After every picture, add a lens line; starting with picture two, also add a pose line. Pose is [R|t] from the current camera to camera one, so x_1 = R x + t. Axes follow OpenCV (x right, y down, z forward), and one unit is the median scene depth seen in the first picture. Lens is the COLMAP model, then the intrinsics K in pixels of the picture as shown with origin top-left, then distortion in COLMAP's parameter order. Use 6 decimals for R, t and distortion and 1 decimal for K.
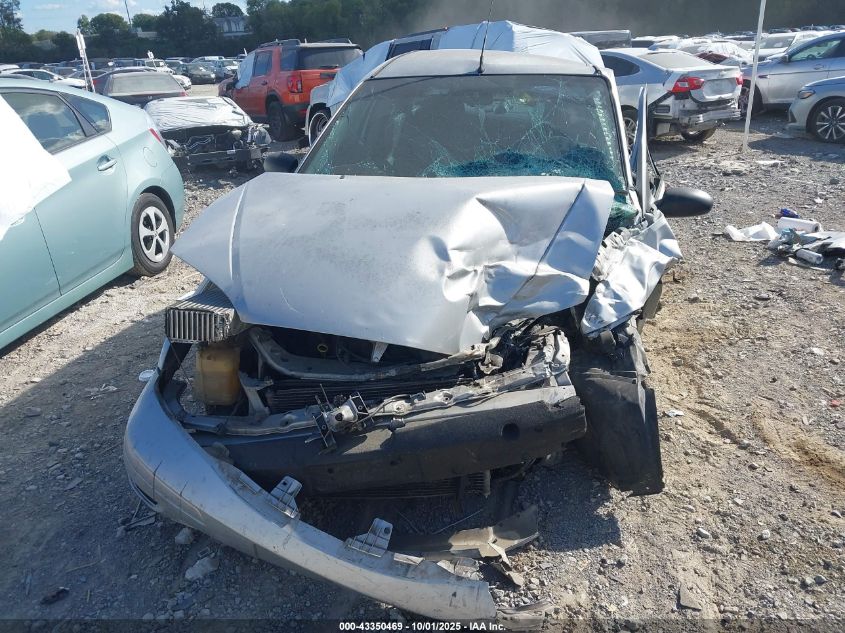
lens RADIAL K [[642.5, 0, 422.5], [0, 642.5, 316.5], [0, 0, 1]] dist [0.003848, -0.003998]
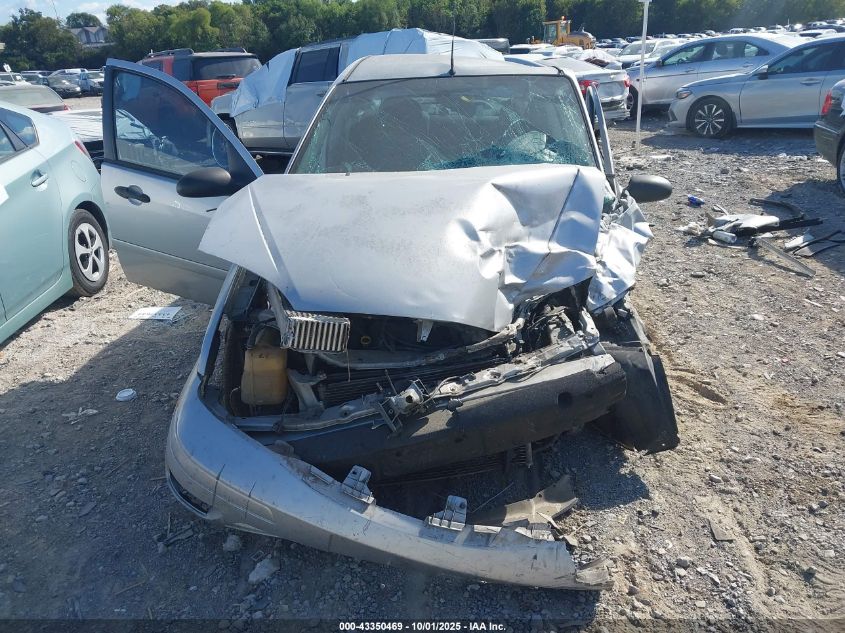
lens RADIAL K [[642.5, 0, 422.5], [0, 642.5, 316.5], [0, 0, 1]] dist [0.003848, -0.003998]
pose [[0.984536, -0.074084, 0.158745, -0.199300], [0.076047, 0.997084, -0.006319, 0.021870], [-0.157814, 0.018294, 0.987299, -0.024523]]
